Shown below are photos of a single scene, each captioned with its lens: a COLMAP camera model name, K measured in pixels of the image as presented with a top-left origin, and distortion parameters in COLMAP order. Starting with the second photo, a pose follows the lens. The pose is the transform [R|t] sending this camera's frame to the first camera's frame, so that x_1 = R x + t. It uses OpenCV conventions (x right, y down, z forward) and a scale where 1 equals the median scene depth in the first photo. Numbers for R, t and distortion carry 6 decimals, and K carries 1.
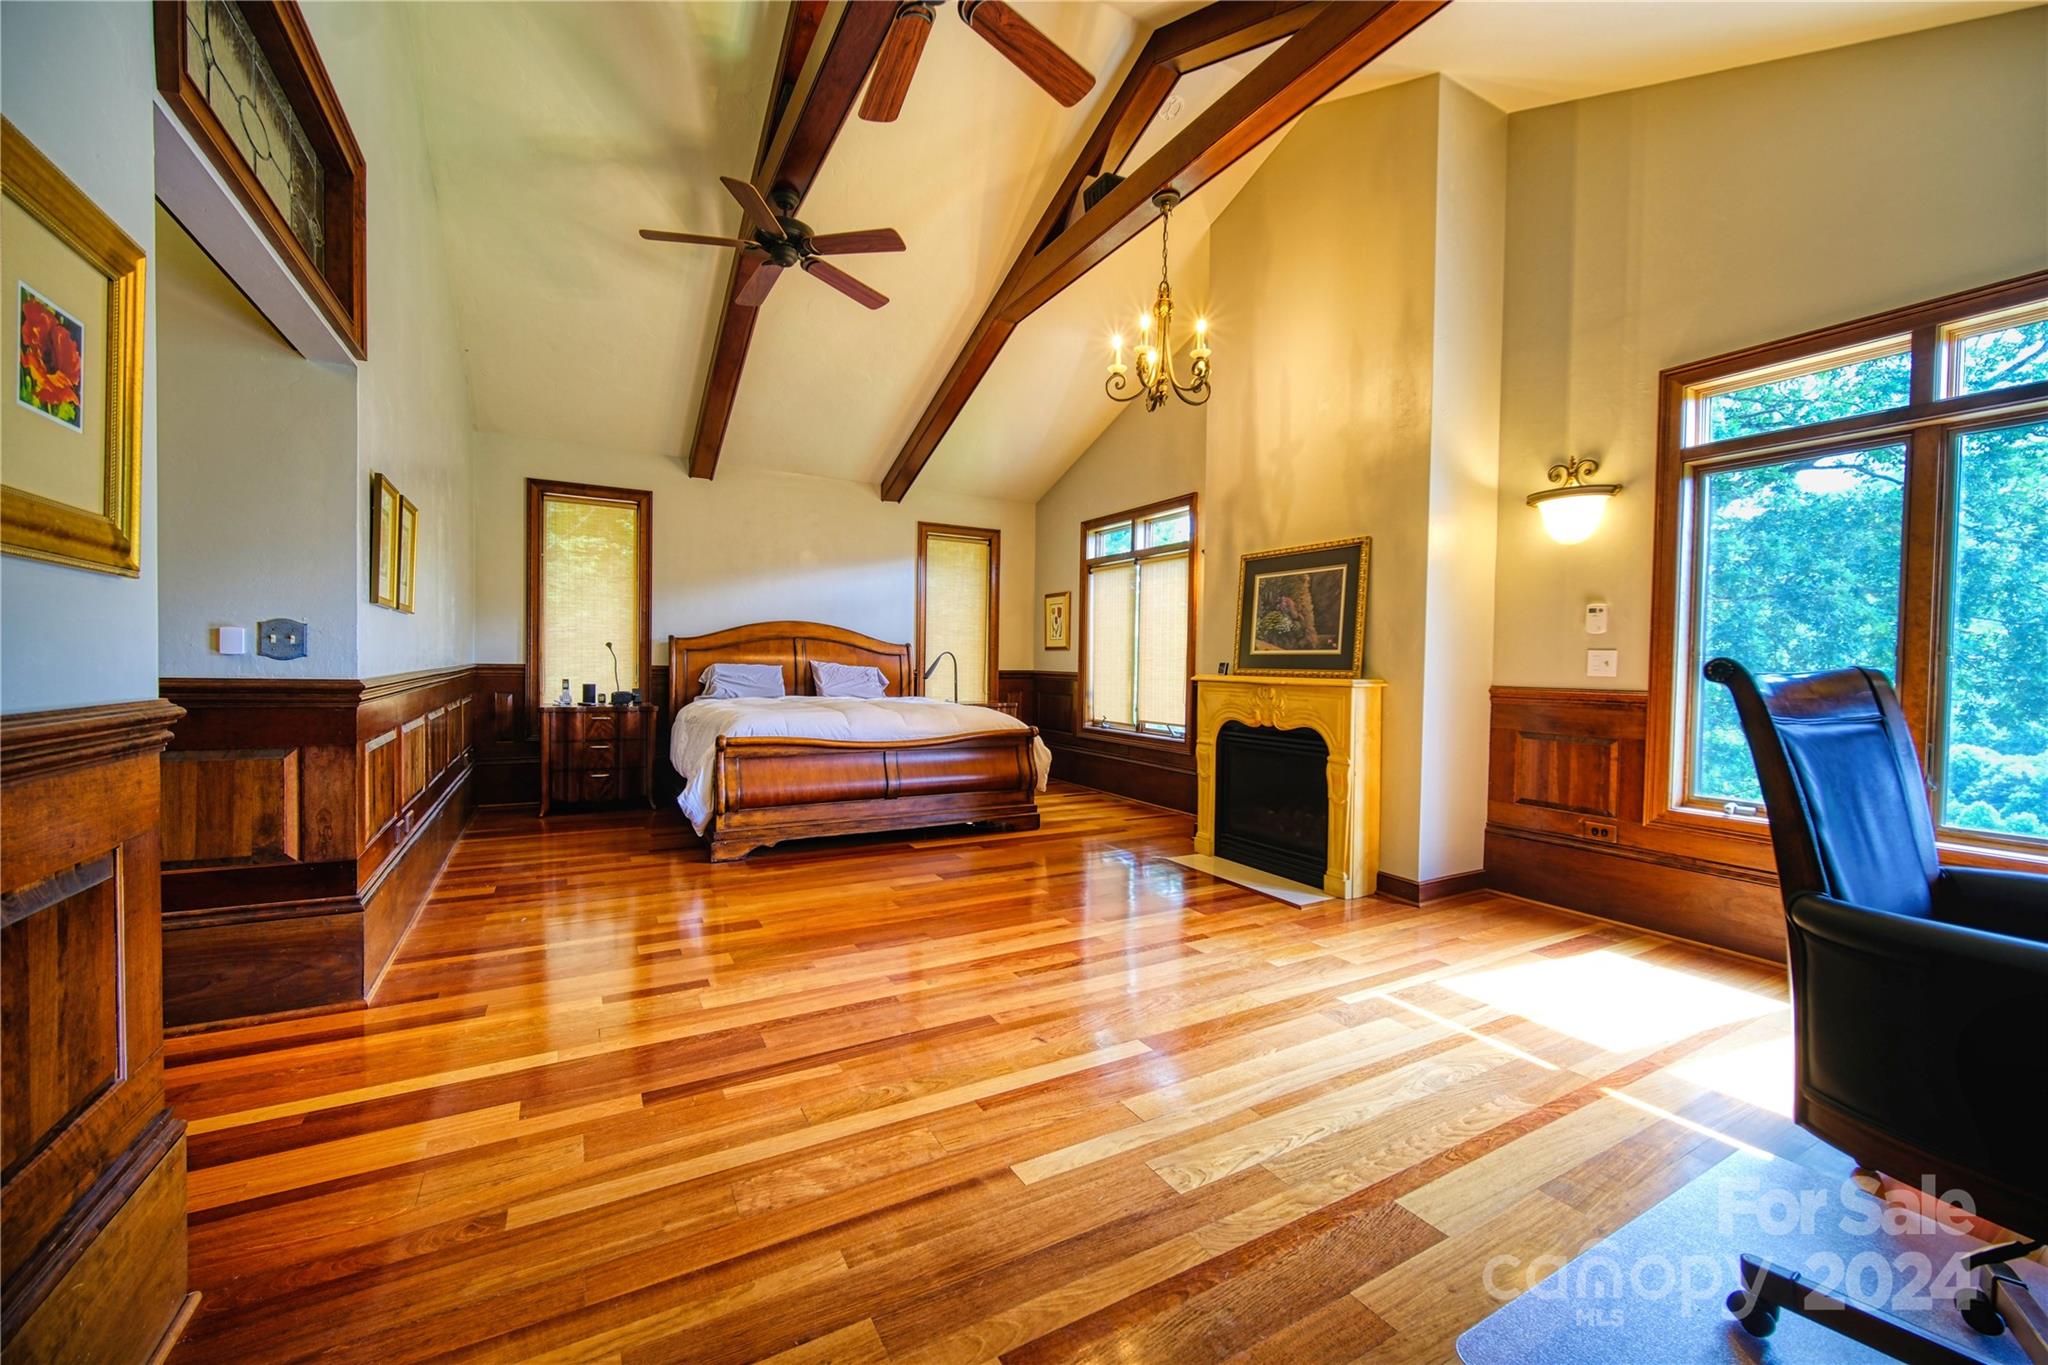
lens RADIAL K [[806.8, 0, 1025.2], [0, 806.8, 680.4], [0, 0, 1]] dist [-0.002832, 0.000560]
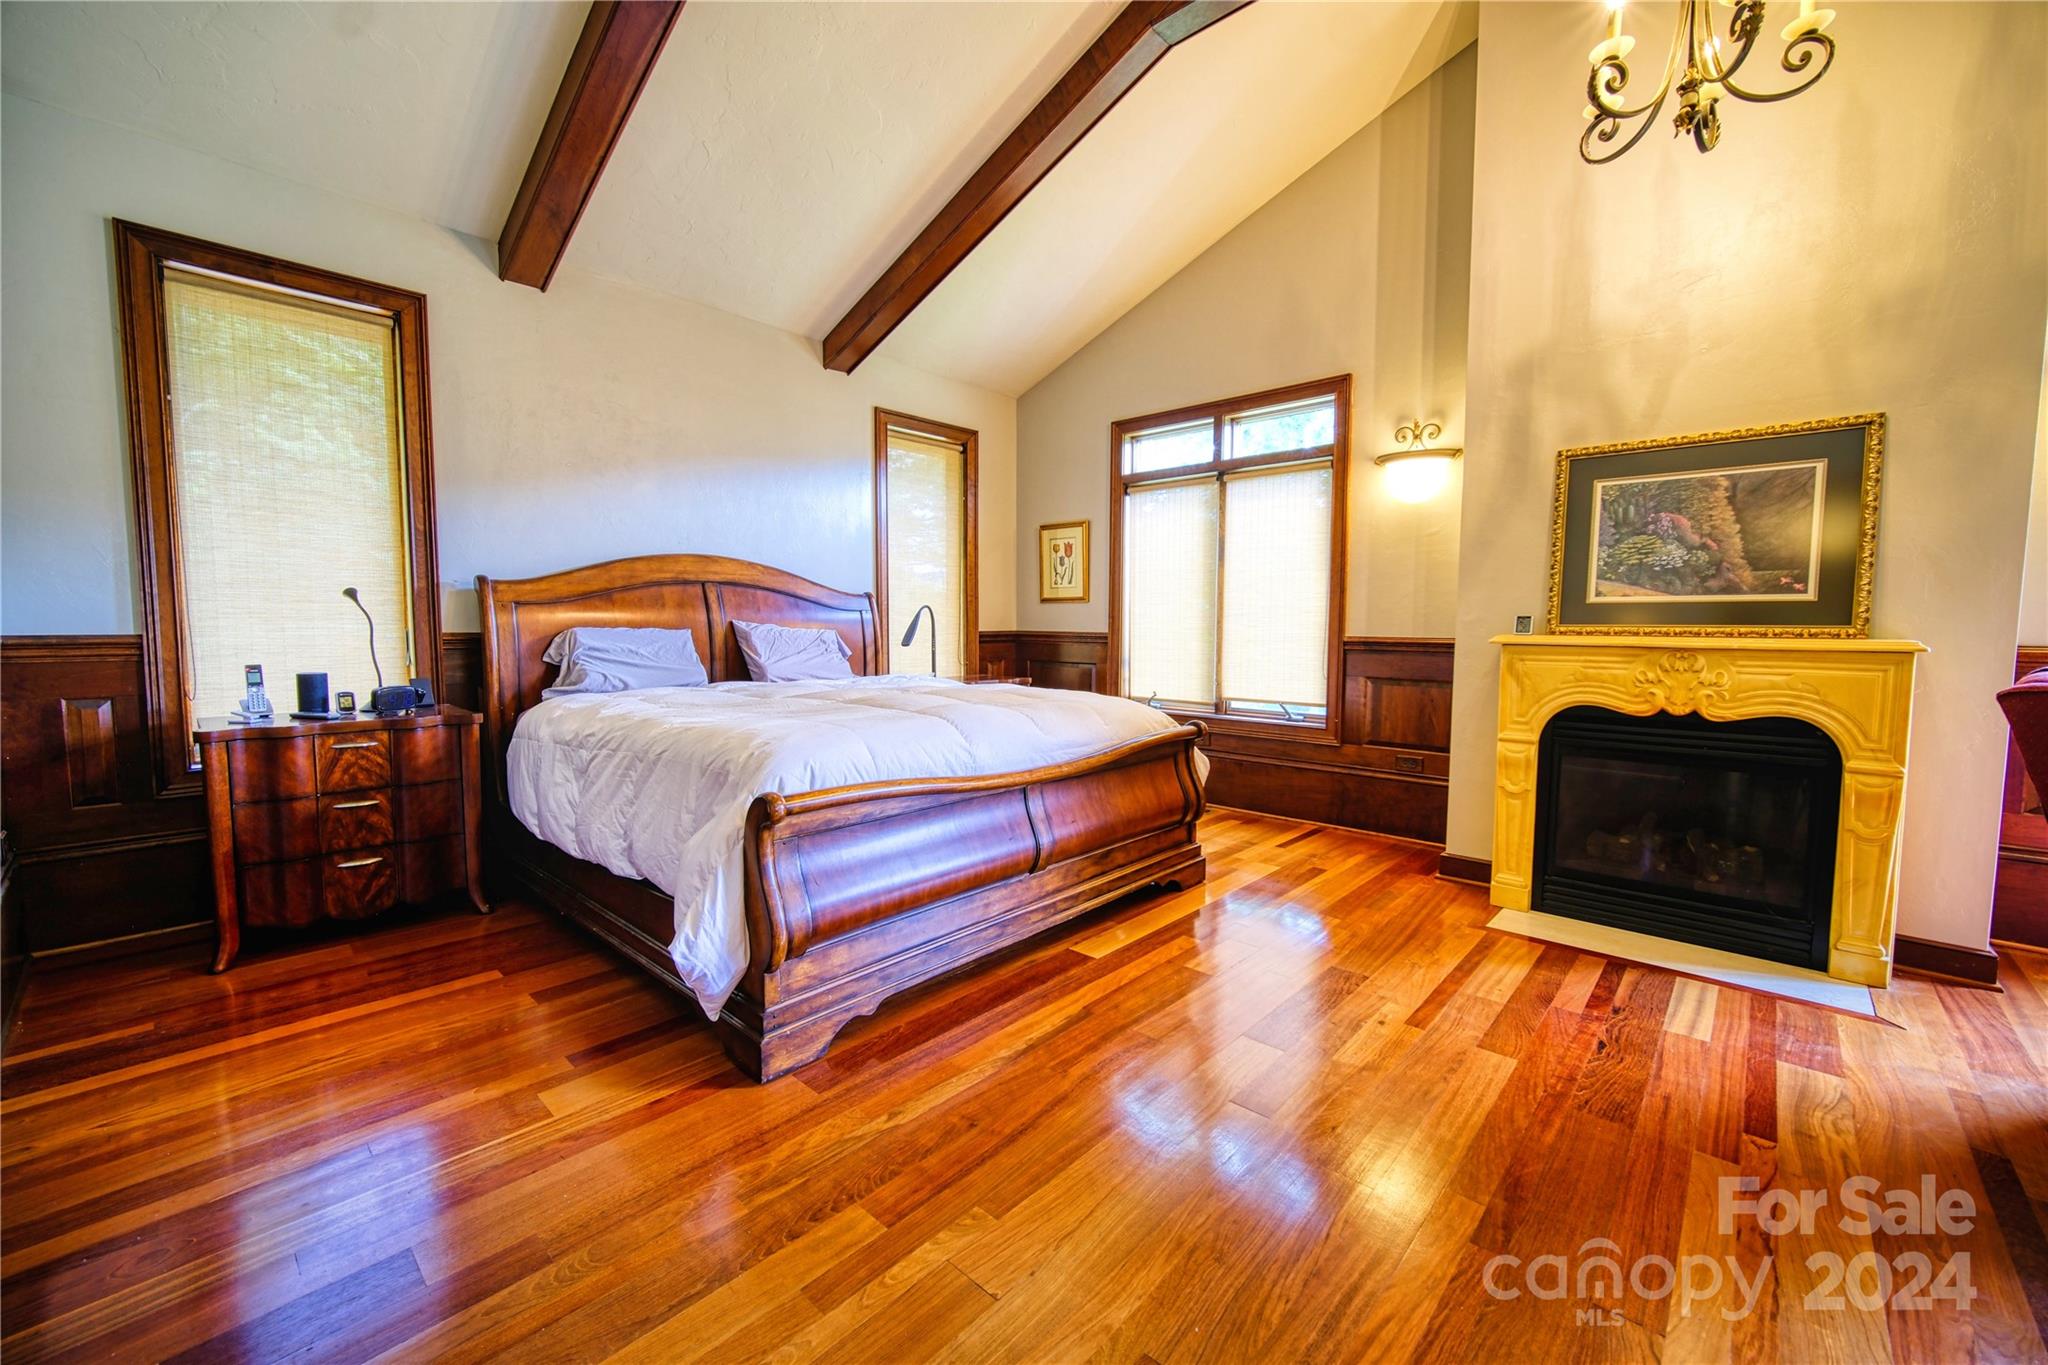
lens RADIAL K [[806.8, 0, 1024.6], [0, 806.8, 679.3], [0, 0, 1]] dist [-0.002832, 0.000560]
pose [[0.951110, -0.034072, 0.306966, -0.269905], [0.017894, 0.998306, 0.055366, -0.011081], [-0.308332, -0.047167, 0.950109, 0.388701]]
